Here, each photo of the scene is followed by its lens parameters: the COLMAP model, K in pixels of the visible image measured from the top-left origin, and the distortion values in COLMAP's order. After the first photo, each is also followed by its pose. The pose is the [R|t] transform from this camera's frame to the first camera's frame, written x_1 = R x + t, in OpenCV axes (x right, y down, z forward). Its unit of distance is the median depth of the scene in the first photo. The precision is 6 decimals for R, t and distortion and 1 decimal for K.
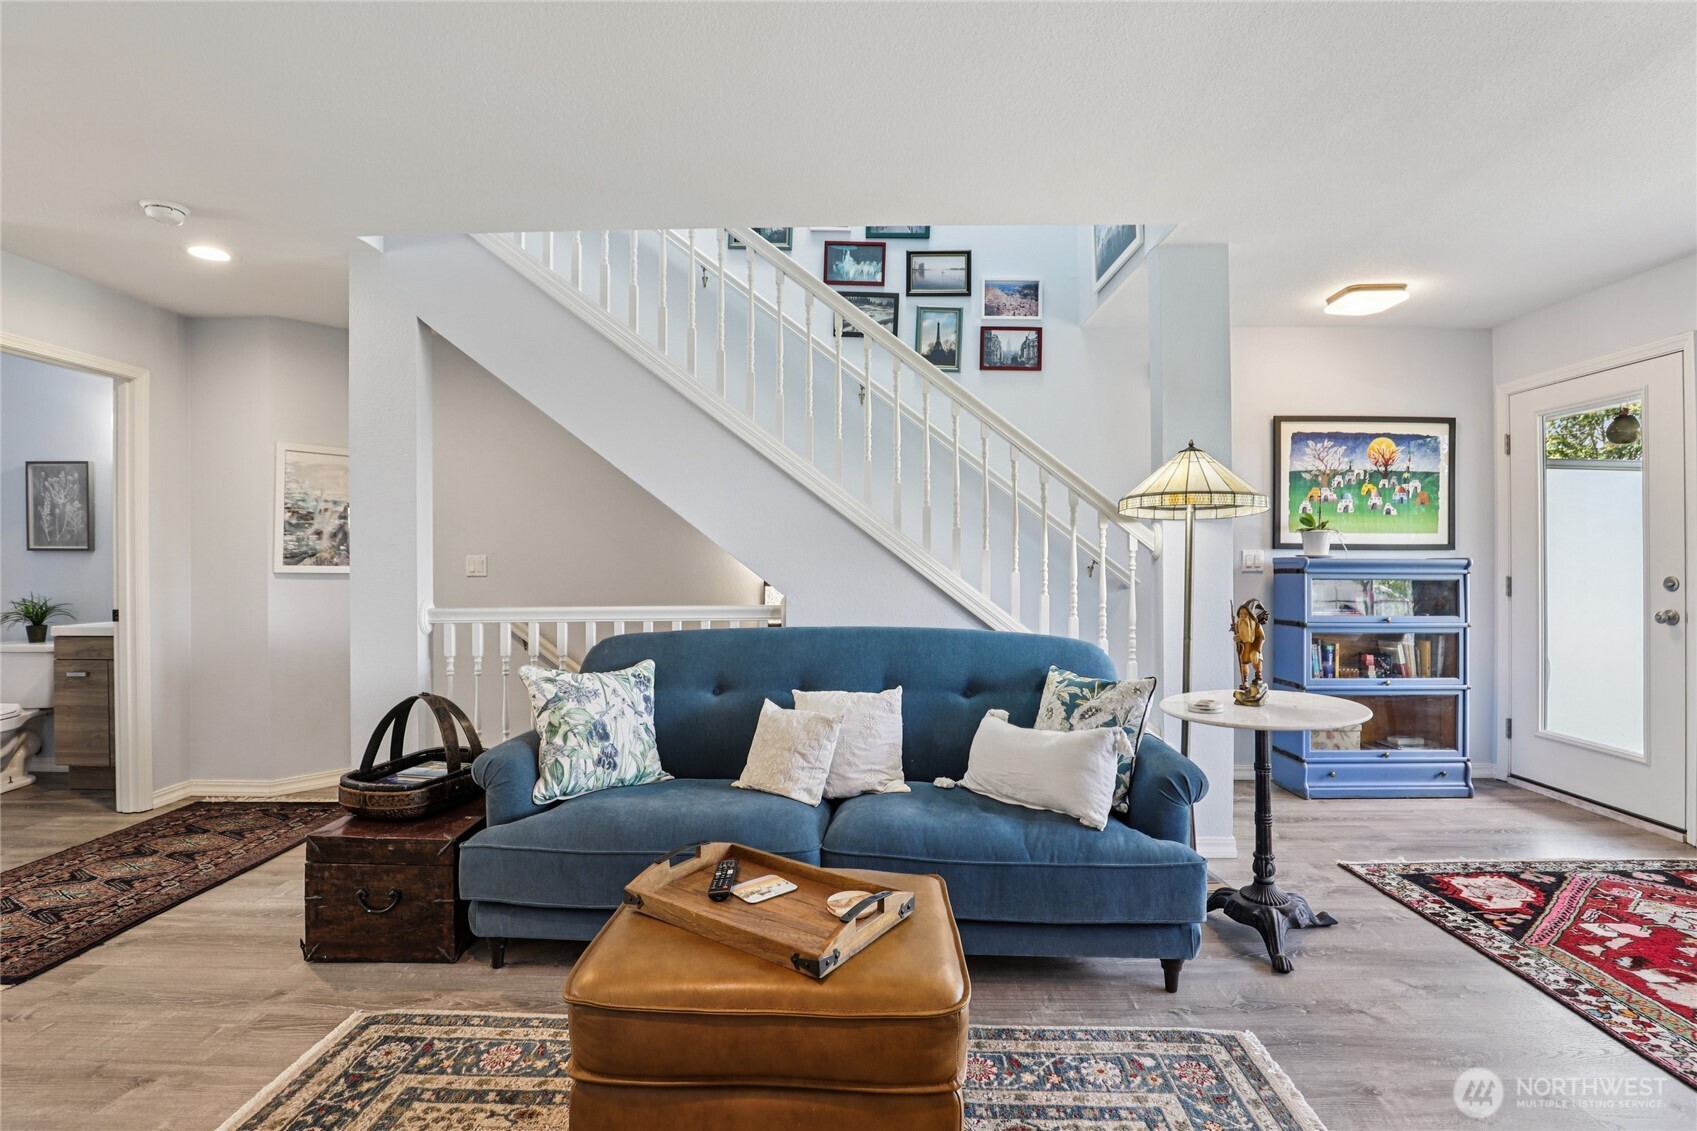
lens RADIAL K [[829.1, 0, 855.7], [0, 829.1, 558.8], [0, 0, 1]] dist [-0.012979, 0.001576]
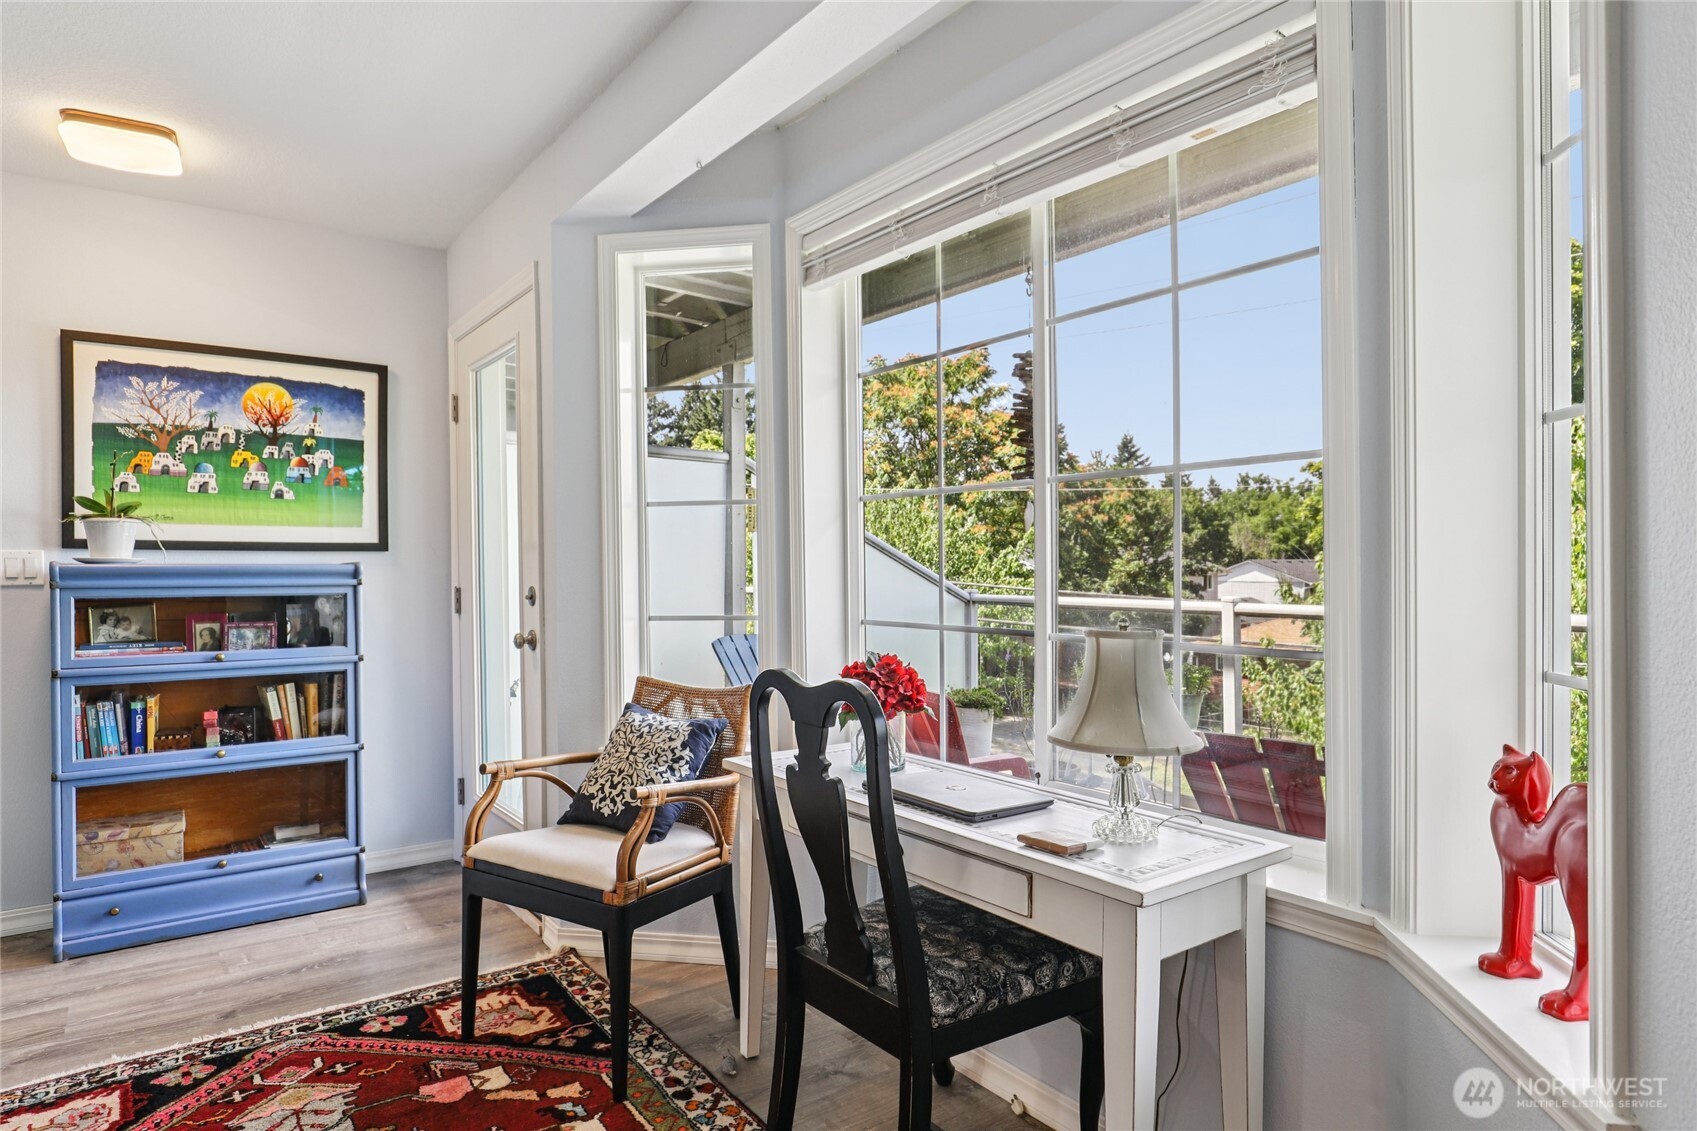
lens RADIAL K [[1006.4, 0, 846.3], [0, 1006.4, 569.0], [0, 0, 1]] dist [-0.005872, -0.000057]
pose [[0.806005, -0.006742, 0.591871, 0.534199], [0.004886, 0.999977, 0.004737, 0.002568], [-0.591889, -0.000926, 0.806019, 0.062340]]
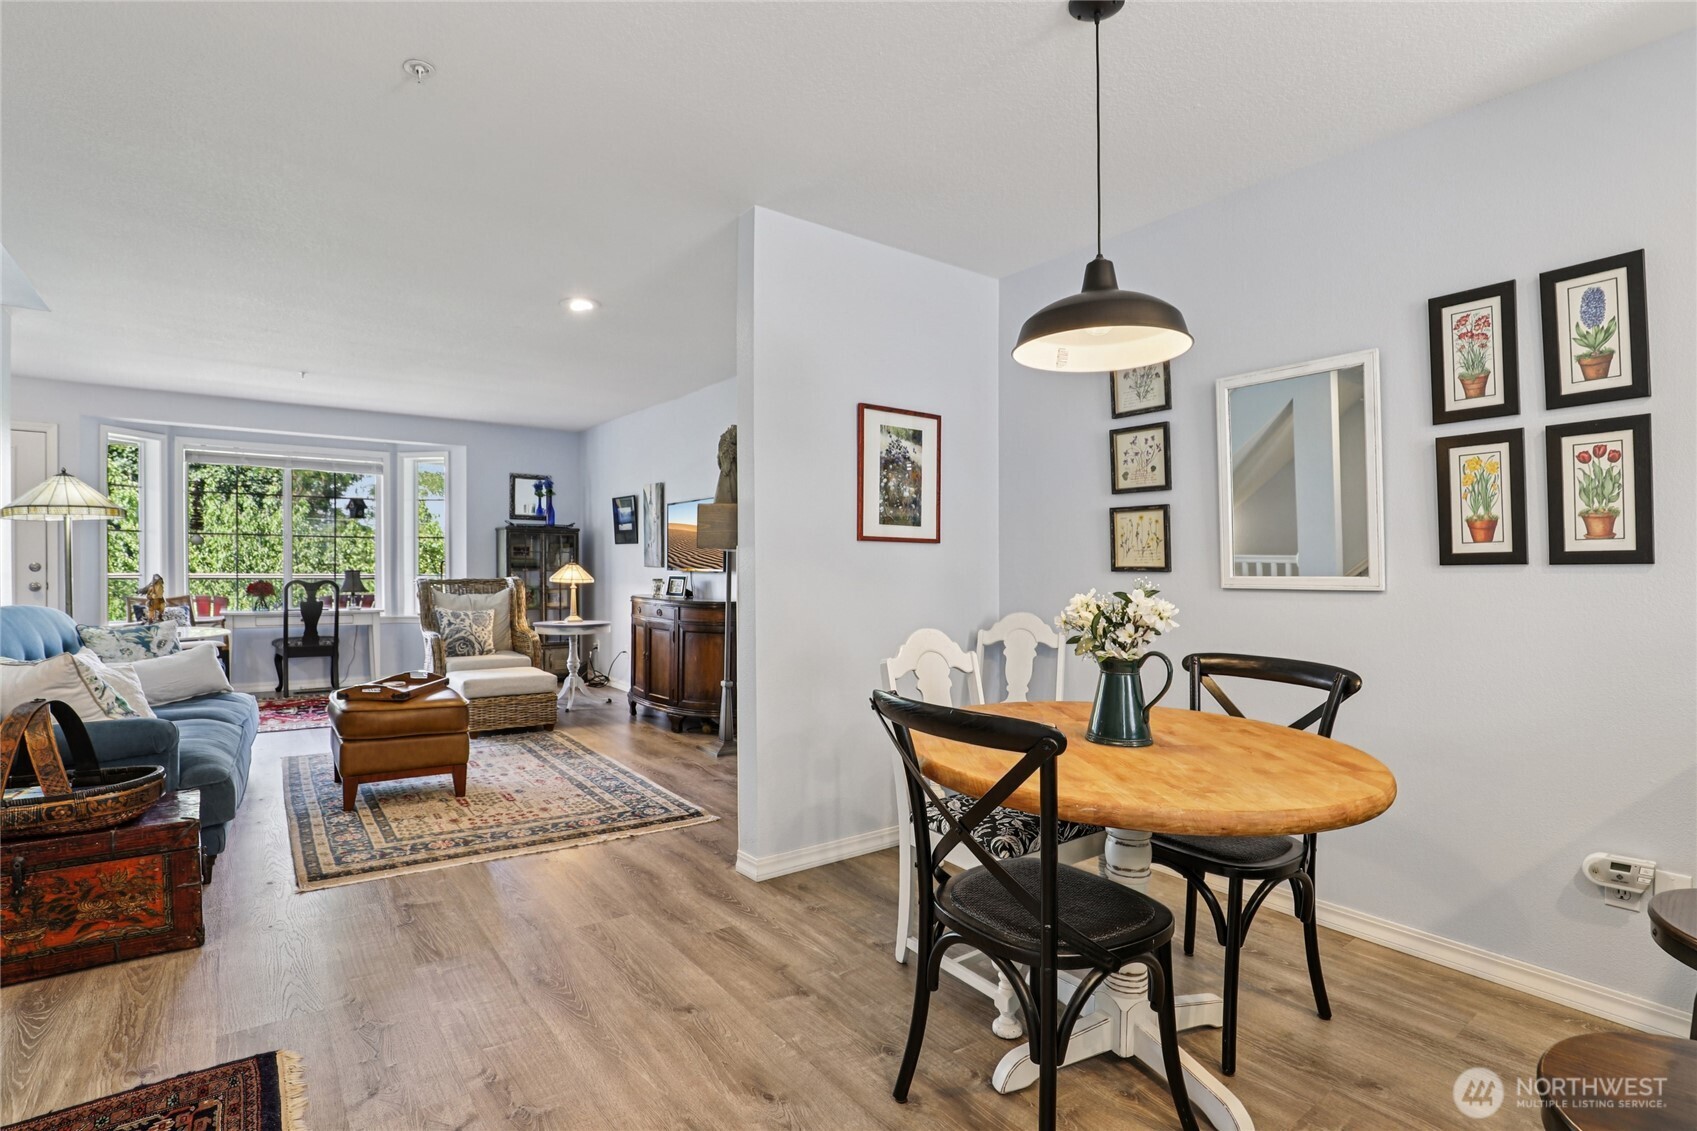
lens RADIAL K [[829.1, 0, 847.8], [0, 829.1, 560.2], [0, 0, 1]] dist [-0.012979, 0.001576]
pose [[-0.637331, 0.003761, 0.770581, -1.537904], [-0.002553, 0.999972, -0.006993, 0.023622], [-0.770586, -0.006424, -0.637304, 0.823988]]
